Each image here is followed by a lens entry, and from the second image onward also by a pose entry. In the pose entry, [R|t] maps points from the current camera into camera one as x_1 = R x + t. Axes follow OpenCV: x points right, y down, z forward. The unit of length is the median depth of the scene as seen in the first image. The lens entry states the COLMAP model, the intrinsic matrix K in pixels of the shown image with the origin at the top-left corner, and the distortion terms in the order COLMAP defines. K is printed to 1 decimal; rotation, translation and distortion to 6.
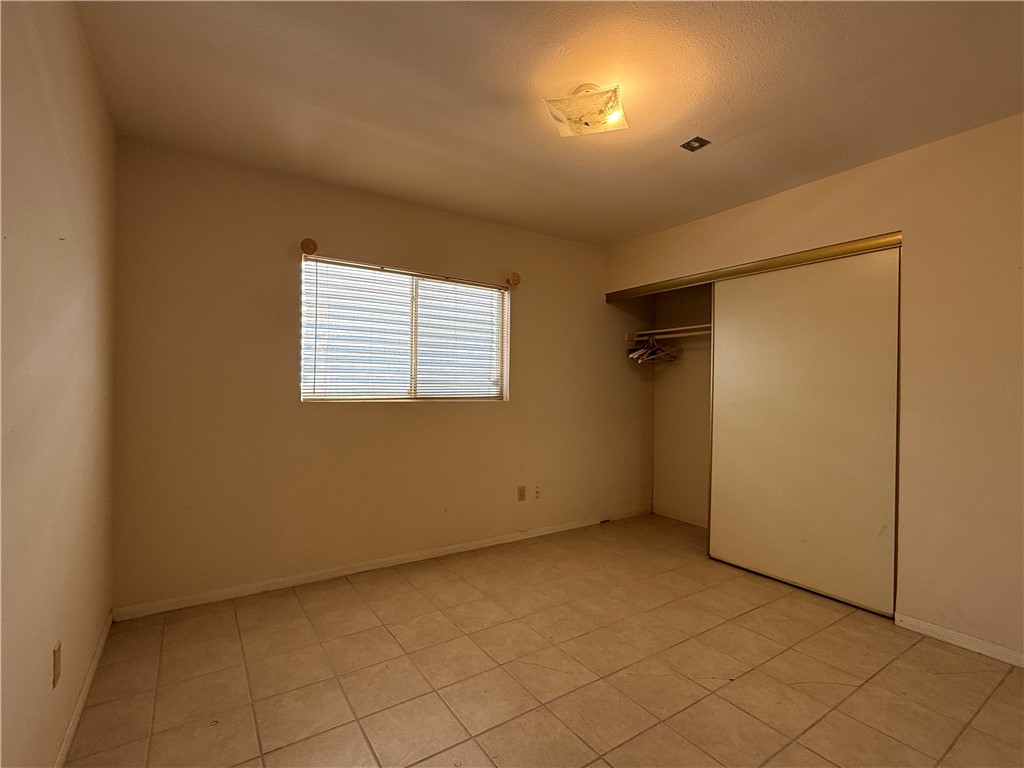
lens RADIAL K [[478.7, 0, 511.8], [0, 478.7, 384.9], [0, 0, 1]] dist [-0.002474, -0.001404]
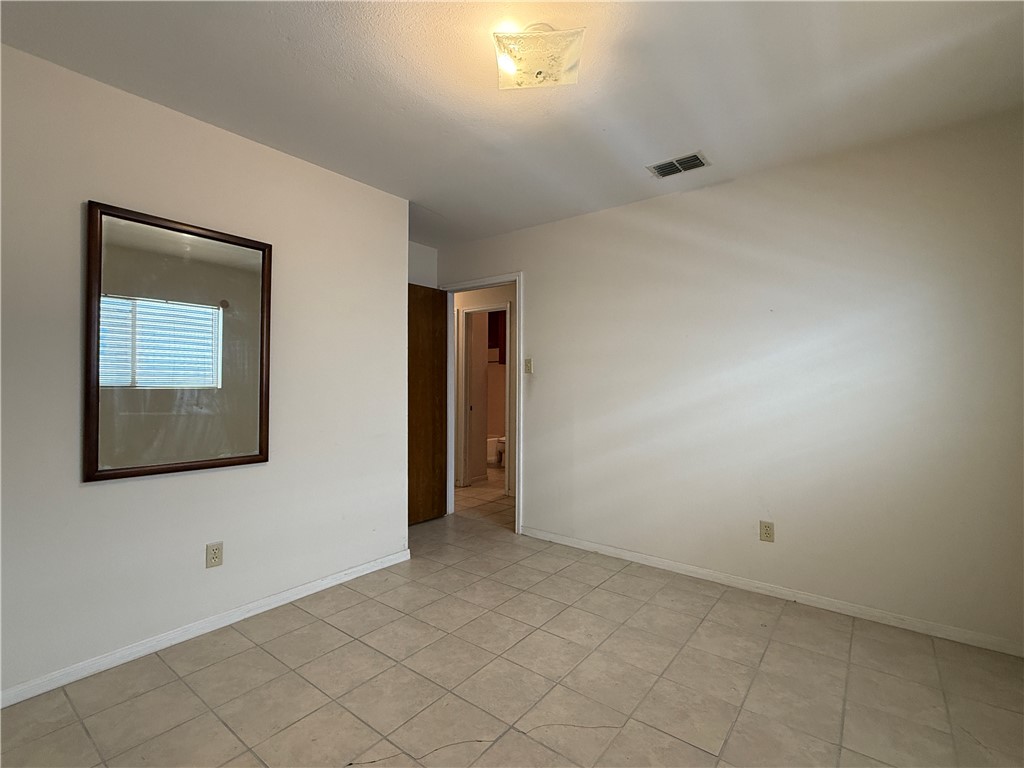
lens RADIAL K [[478.7, 0, 512.4], [0, 478.7, 382.8], [0, 0, 1]] dist [-0.002474, -0.001404]
pose [[-0.948325, -0.018024, -0.316787, 0.474372], [-0.016602, 0.999836, -0.007186, 0.011425], [0.316865, -0.001556, -0.948469, 1.837465]]
